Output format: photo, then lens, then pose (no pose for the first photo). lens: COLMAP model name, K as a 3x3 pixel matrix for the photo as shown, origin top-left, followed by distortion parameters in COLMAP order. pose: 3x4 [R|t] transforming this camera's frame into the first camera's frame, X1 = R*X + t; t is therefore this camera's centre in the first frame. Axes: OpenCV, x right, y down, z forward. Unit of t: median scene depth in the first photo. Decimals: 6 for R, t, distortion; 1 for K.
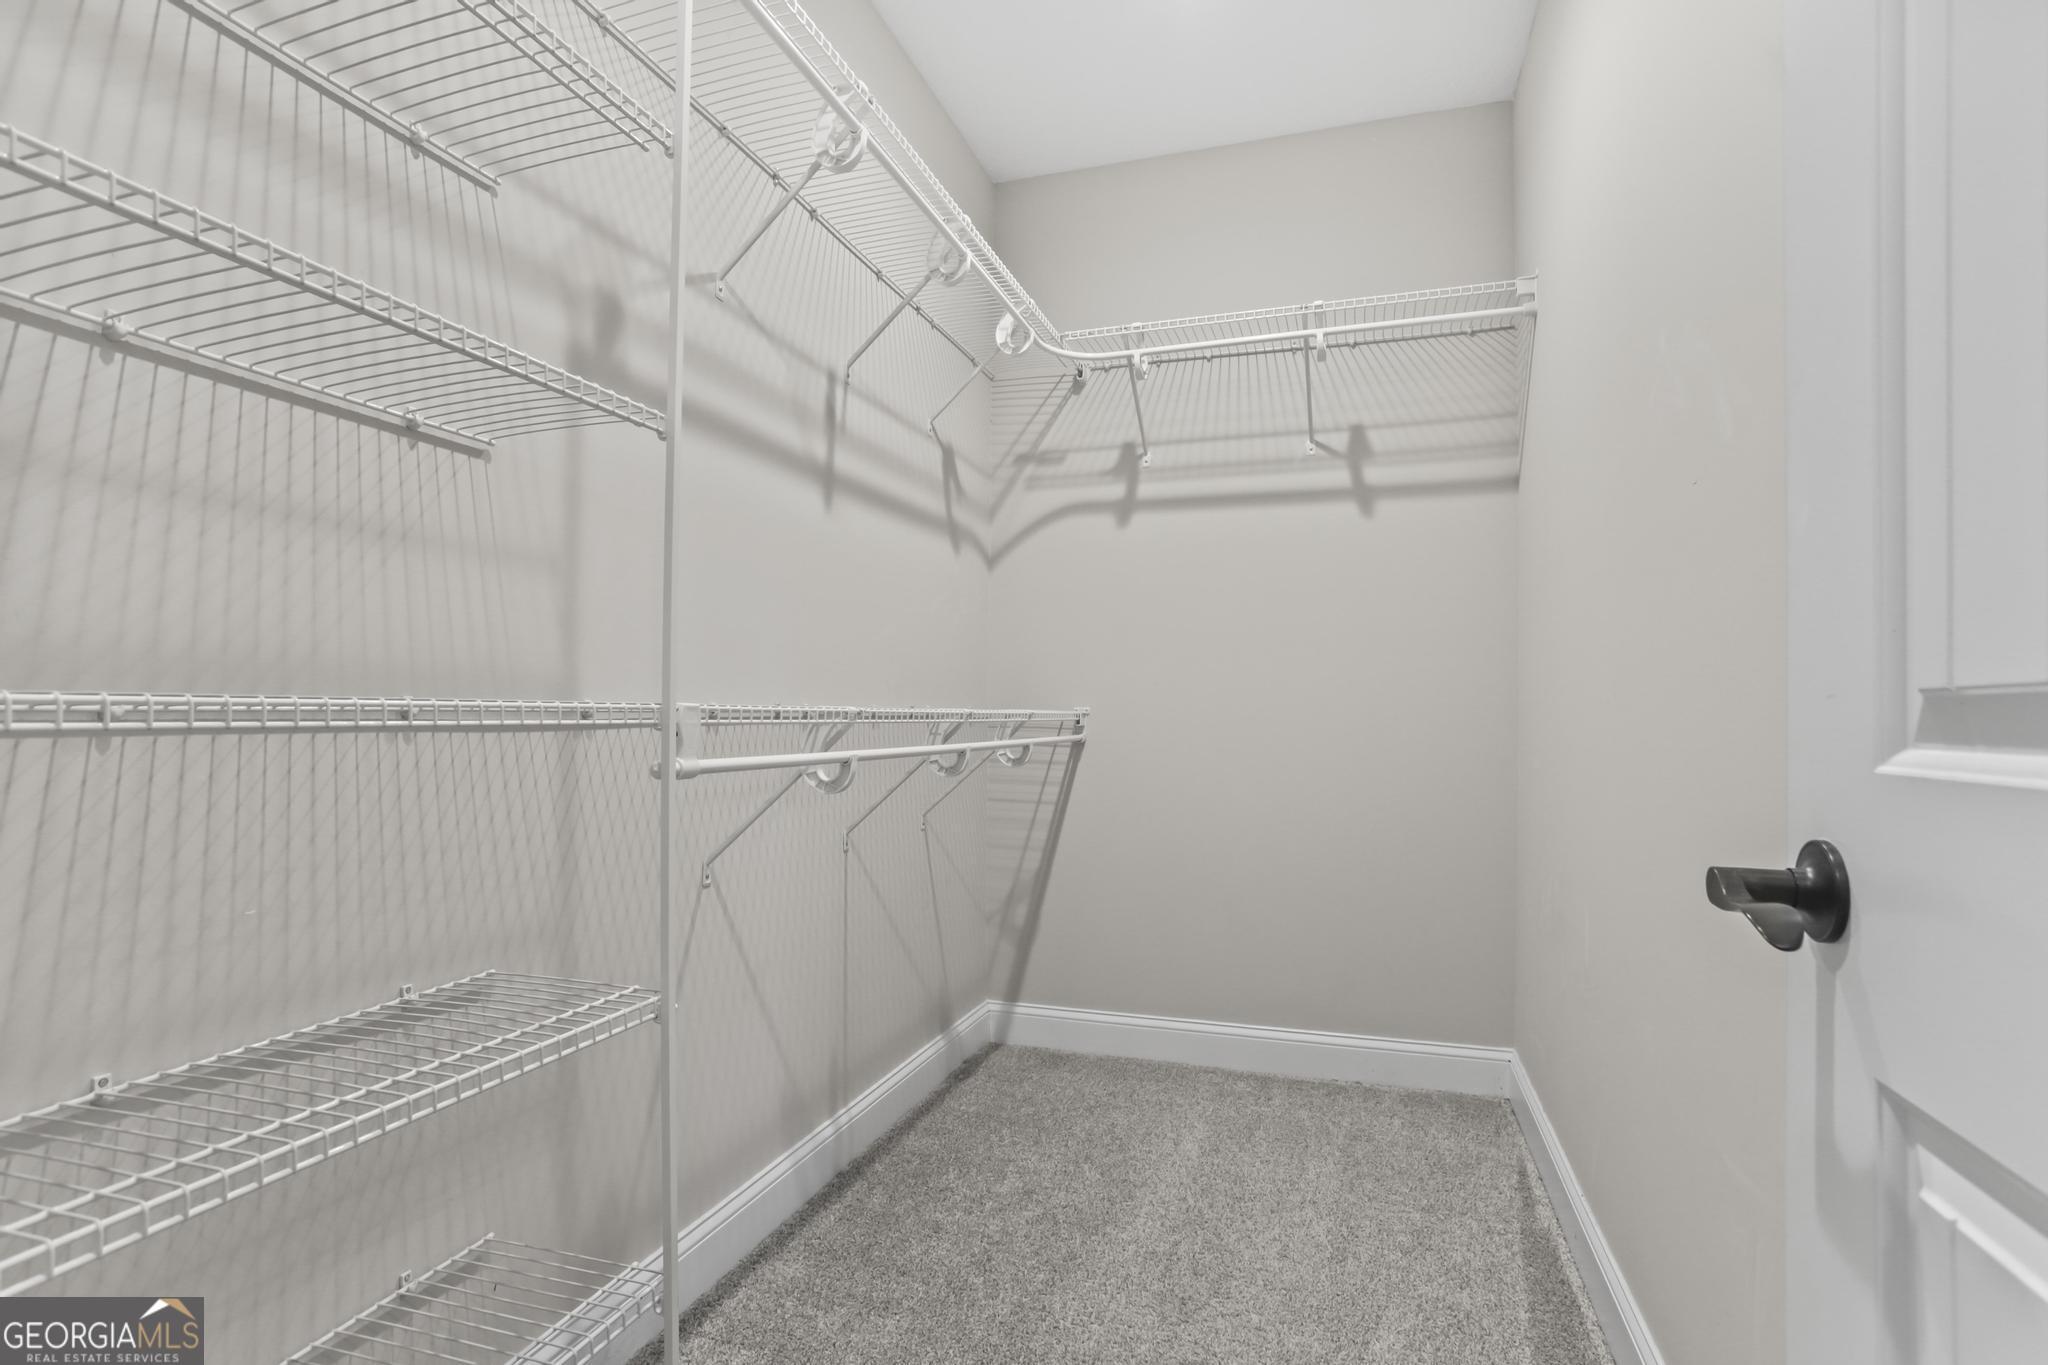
lens RADIAL K [[995.1, 0, 1020.9], [0, 995.1, 685.4], [0, 0, 1]] dist [-0.001358, 0.000376]
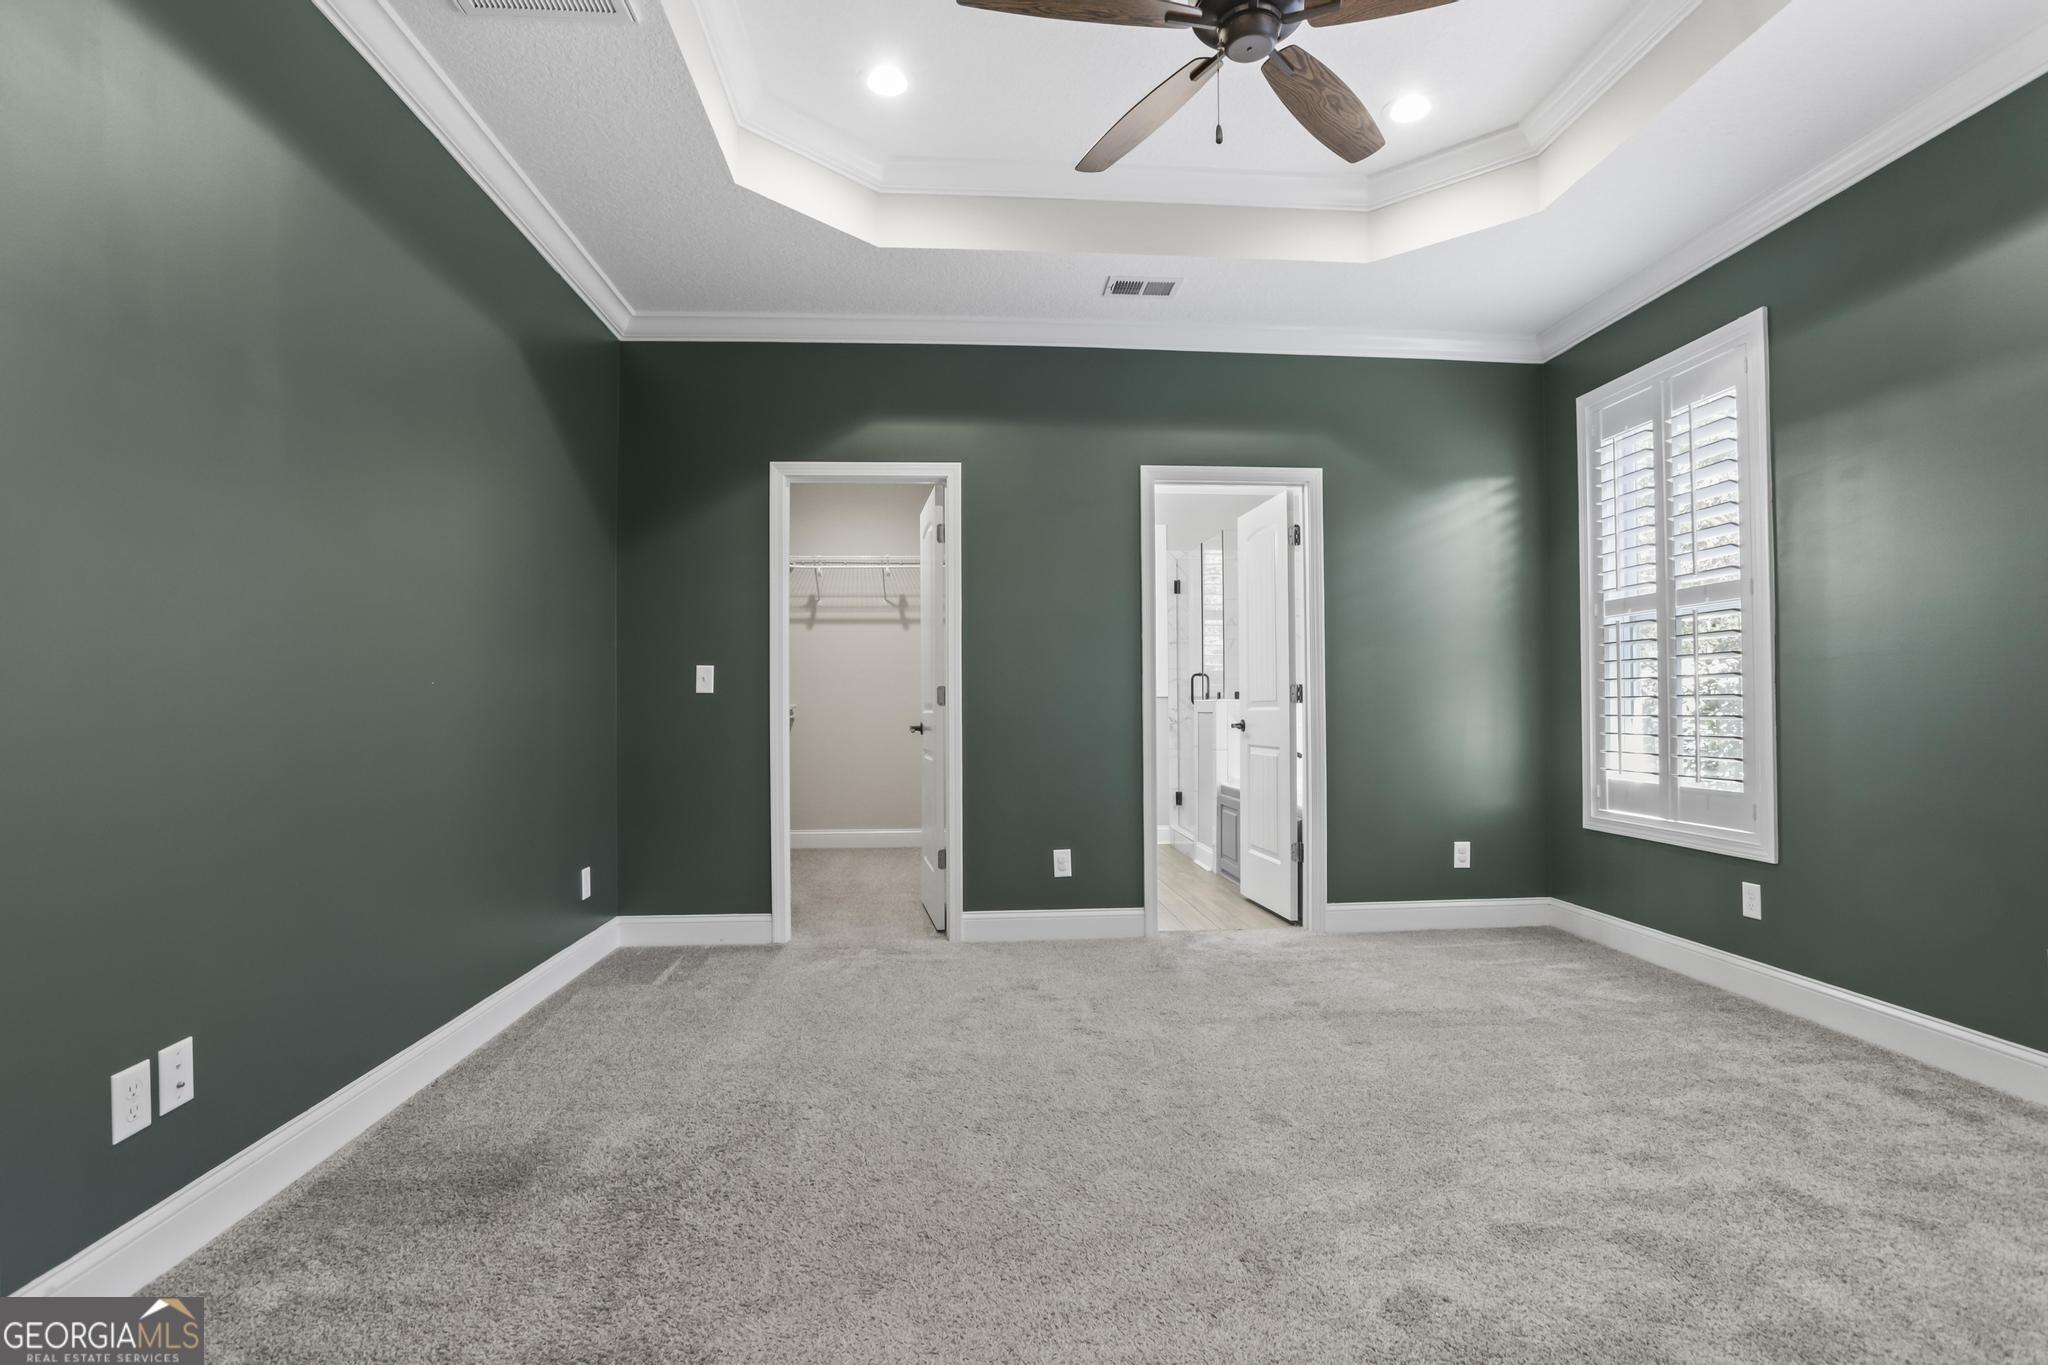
lens RADIAL K [[995.1, 0, 1026.0], [0, 995.1, 688.5], [0, 0, 1]] dist [-0.001358, 0.000376]
pose [[0.921909, 0.000324, 0.387407, -0.369173], [-0.008143, 0.999795, 0.018543, -0.068507], [-0.387321, -0.020250, 0.921722, -1.517946]]
